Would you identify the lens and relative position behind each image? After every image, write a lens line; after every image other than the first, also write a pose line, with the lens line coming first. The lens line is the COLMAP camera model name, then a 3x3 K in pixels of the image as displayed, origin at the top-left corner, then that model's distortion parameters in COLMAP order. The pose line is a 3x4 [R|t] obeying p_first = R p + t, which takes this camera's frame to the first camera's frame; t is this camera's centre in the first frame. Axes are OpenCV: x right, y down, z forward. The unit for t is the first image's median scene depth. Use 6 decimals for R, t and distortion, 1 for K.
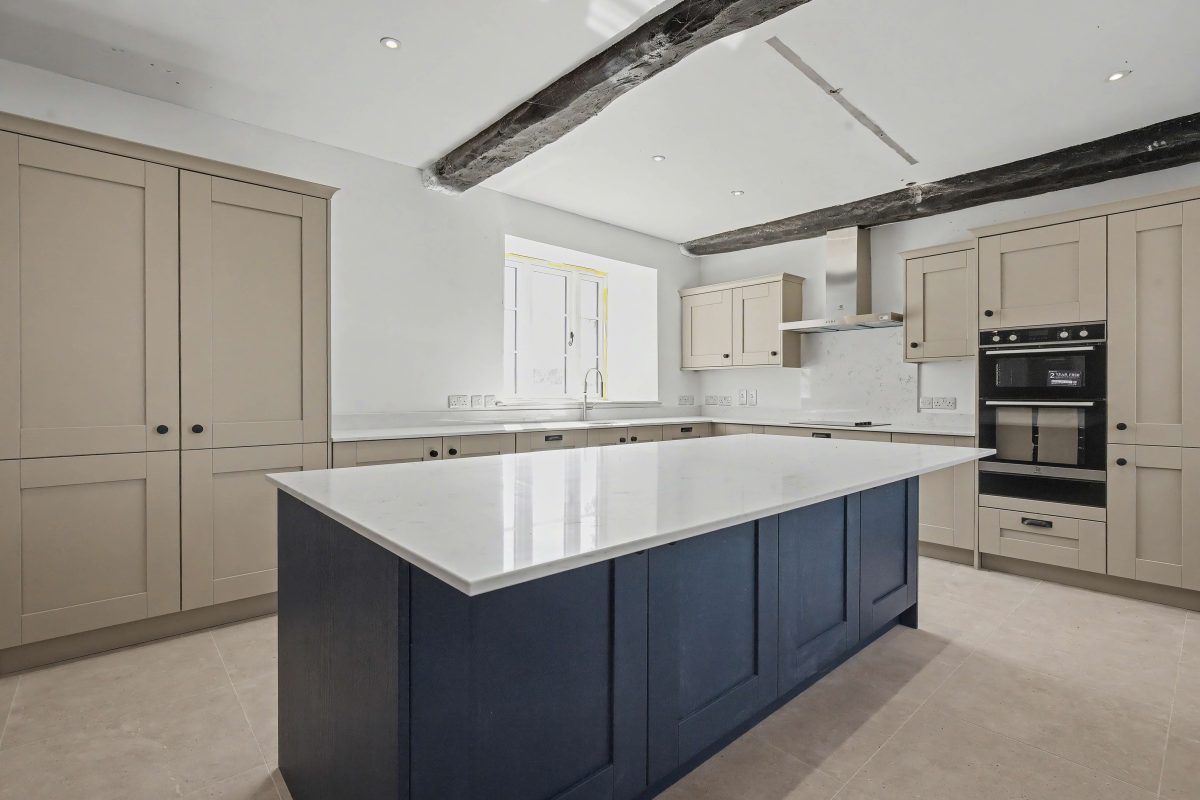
lens RADIAL K [[557.2, 0, 608.9], [0, 557.2, 397.5], [0, 0, 1]] dist [-0.006530, 0.000452]
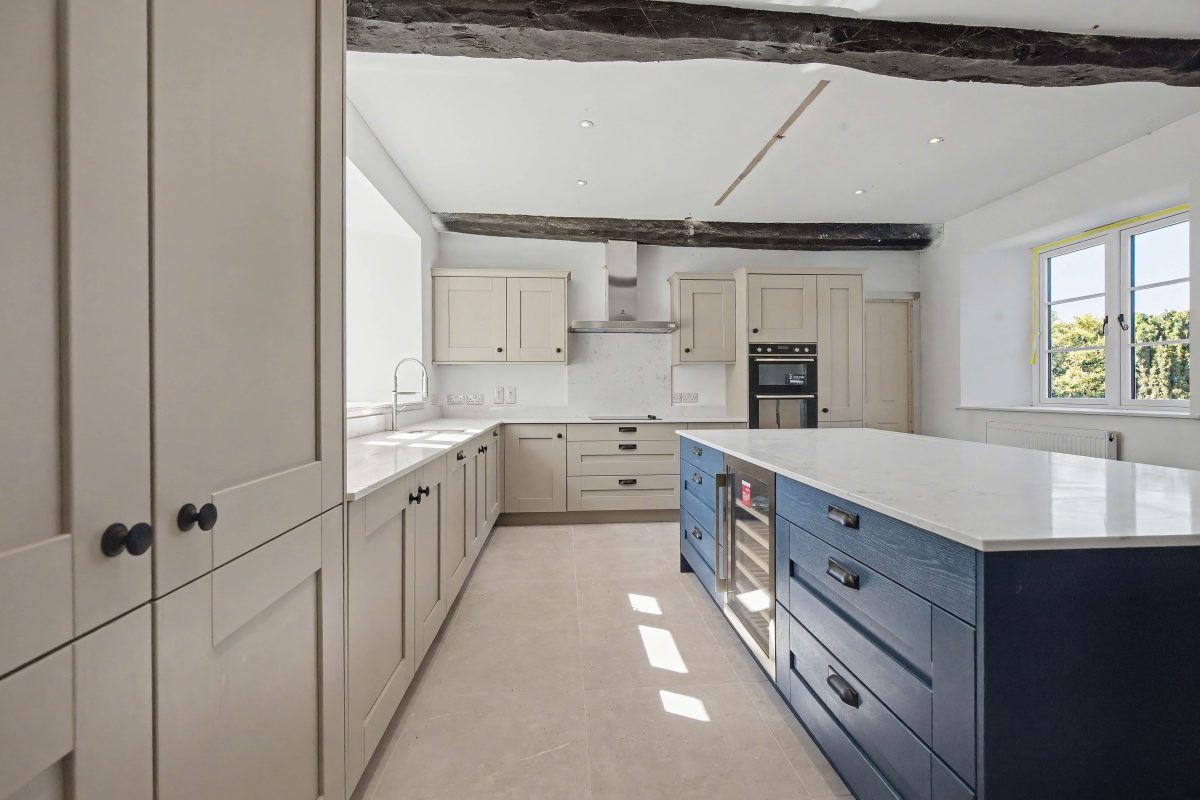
lens RADIAL K [[557.2, 0, 609.5], [0, 557.2, 392.3], [0, 0, 1]] dist [-0.006530, 0.000452]
pose [[0.601339, -0.008805, 0.798946, -0.556459], [0.010893, 0.999937, 0.002821, -0.007548], [-0.798920, 0.007007, 0.601396, 0.417520]]
